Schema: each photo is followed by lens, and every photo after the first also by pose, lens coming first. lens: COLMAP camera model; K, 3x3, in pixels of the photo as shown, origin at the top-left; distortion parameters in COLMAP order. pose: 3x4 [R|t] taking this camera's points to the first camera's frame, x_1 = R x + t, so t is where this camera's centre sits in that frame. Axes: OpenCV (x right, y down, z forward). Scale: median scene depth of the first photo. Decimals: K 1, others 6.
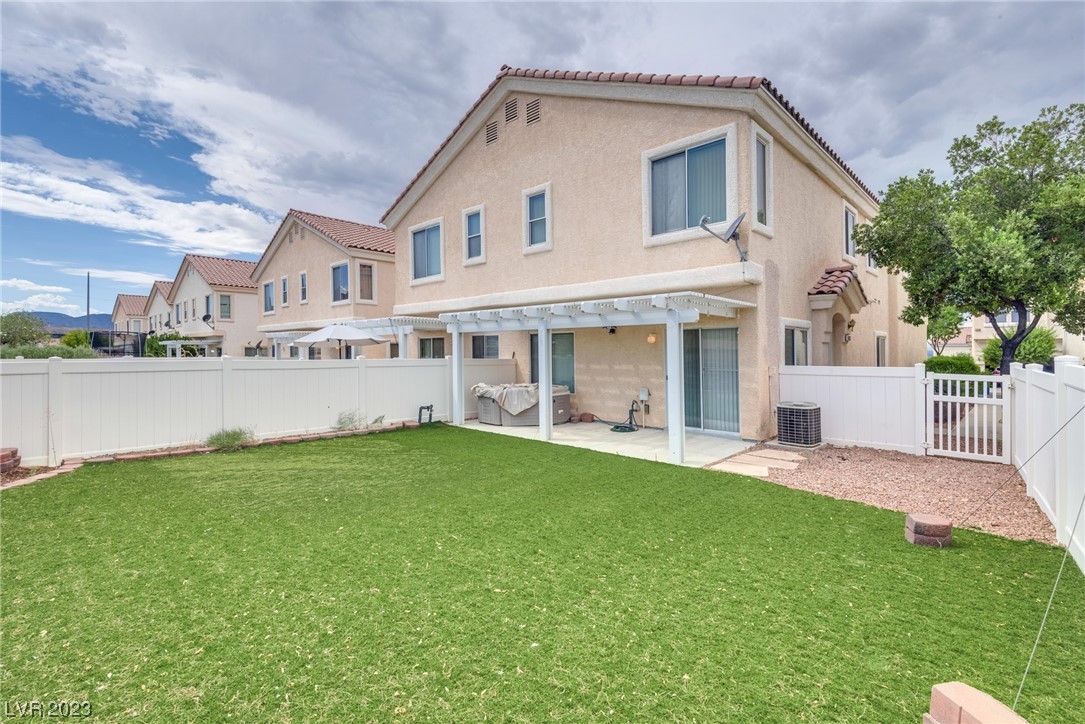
lens RADIAL K [[464.8, 0, 545.5], [0, 464.8, 358.7], [0, 0, 1]] dist [0.000204, -0.000047]
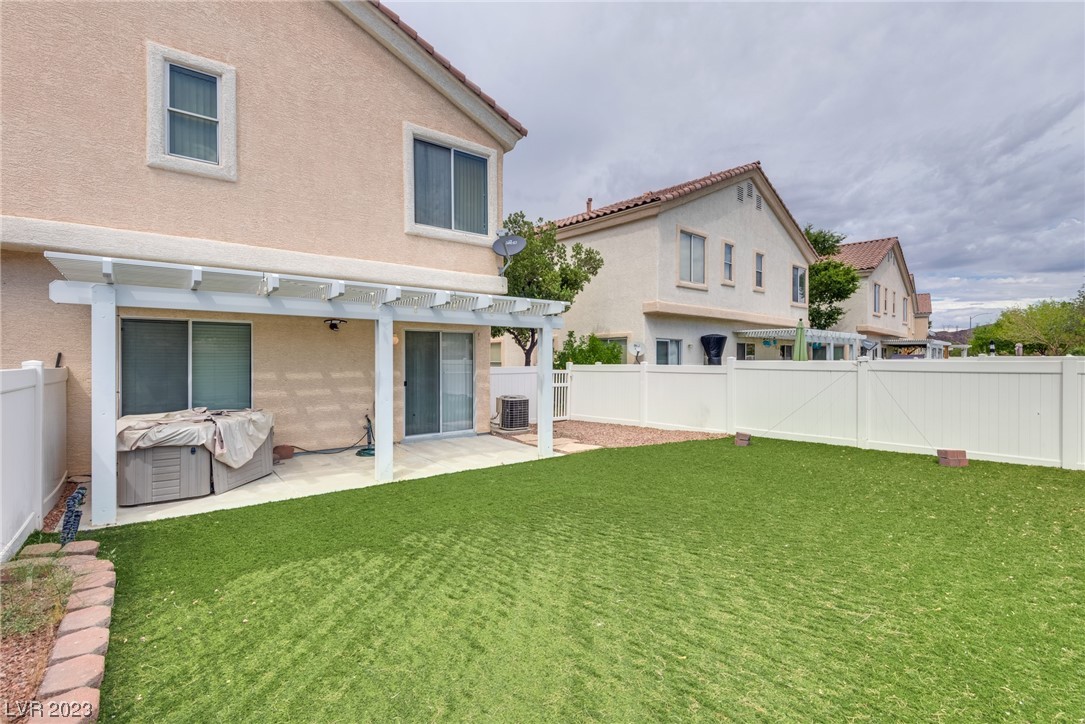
lens RADIAL K [[527.3, 0, 544.8], [0, 527.3, 356.3], [0, 0, 1]] dist [-0.003698, -0.000706]
pose [[0.128385, 0.002348, 0.991722, -0.658786], [0.011765, 0.999923, -0.003891, -0.004459], [-0.991655, 0.012167, 0.128348, 0.572061]]
